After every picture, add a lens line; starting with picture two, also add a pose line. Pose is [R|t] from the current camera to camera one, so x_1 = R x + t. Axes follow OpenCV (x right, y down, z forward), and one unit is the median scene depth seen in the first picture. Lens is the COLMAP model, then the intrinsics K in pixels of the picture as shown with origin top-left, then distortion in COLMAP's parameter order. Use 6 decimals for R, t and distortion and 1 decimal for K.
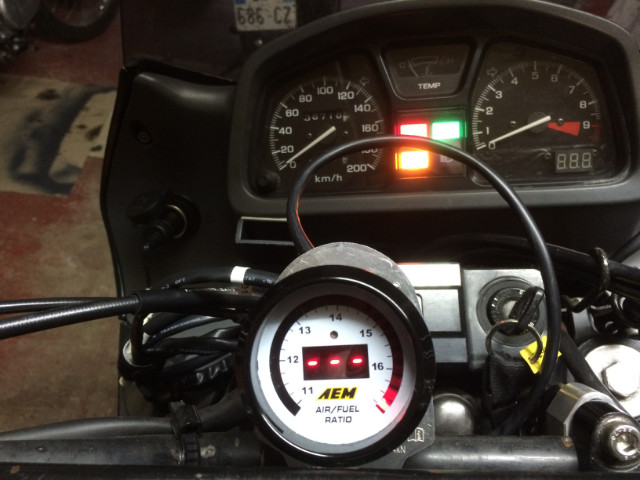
lens RADIAL K [[556.1, 0, 317.5], [0, 556.1, 237.5], [0, 0, 1]] dist [0.083329, -0.127624]
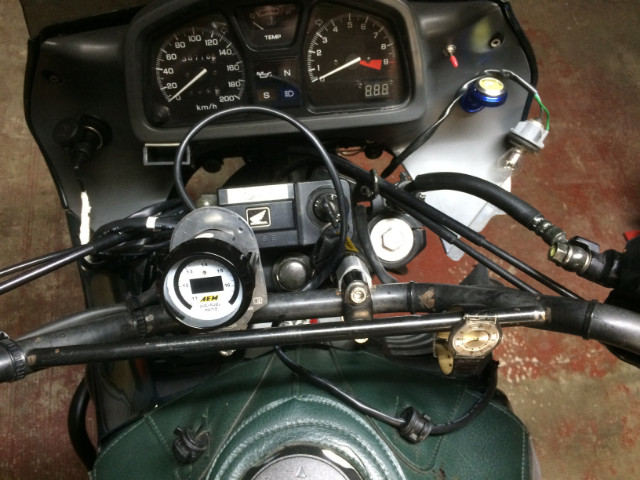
lens RADIAL K [[556.1, 0, 317.5], [0, 556.1, 237.5], [0, 0, 1]] dist [0.083329, -0.127624]
pose [[0.988477, -0.102054, 0.111795, 0.106705], [0.052499, 0.923843, 0.379154, -0.331101], [-0.141976, -0.368916, 0.918555, -0.417857]]
